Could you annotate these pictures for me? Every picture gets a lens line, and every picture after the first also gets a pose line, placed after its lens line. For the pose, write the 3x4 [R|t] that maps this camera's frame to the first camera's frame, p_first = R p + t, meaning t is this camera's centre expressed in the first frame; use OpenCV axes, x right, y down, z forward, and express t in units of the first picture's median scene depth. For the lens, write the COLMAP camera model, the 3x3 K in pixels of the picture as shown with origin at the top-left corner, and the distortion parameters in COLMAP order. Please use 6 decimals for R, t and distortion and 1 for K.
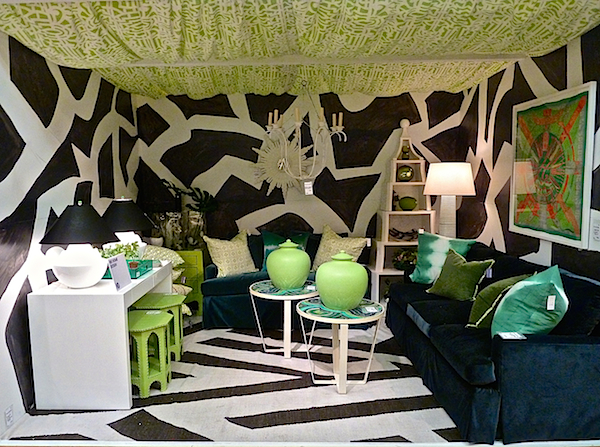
lens RADIAL K [[443.5, 0, 300.6], [0, 443.5, 224.2], [0, 0, 1]] dist [-0.021913, 0.006373]
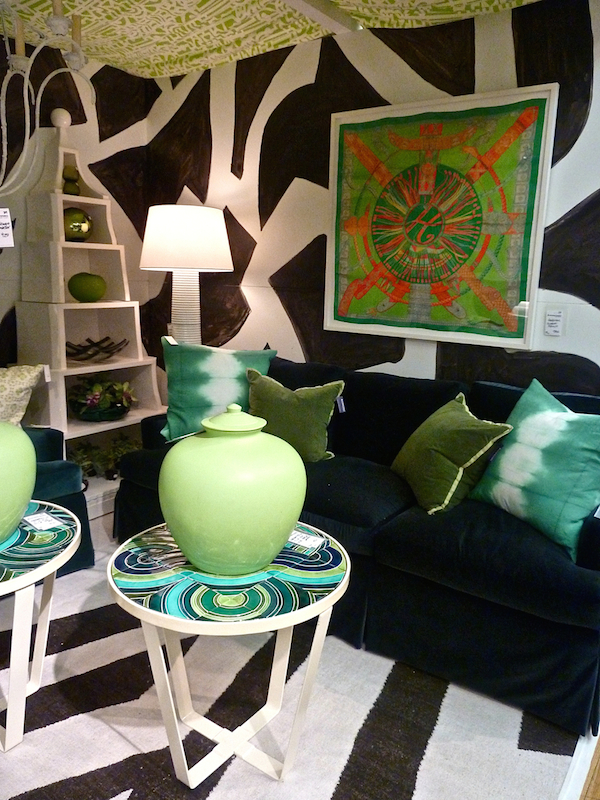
lens RADIAL K [[591.3, 0, 291.1], [0, 591.3, 388.8], [0, 0, 1]] dist [-0.021913, 0.006373]
pose [[0.607437, -0.130328, 0.783603, -0.186198], [0.045527, 0.990540, 0.129453, -0.010921], [-0.793062, -0.042960, 0.607624, 0.504464]]
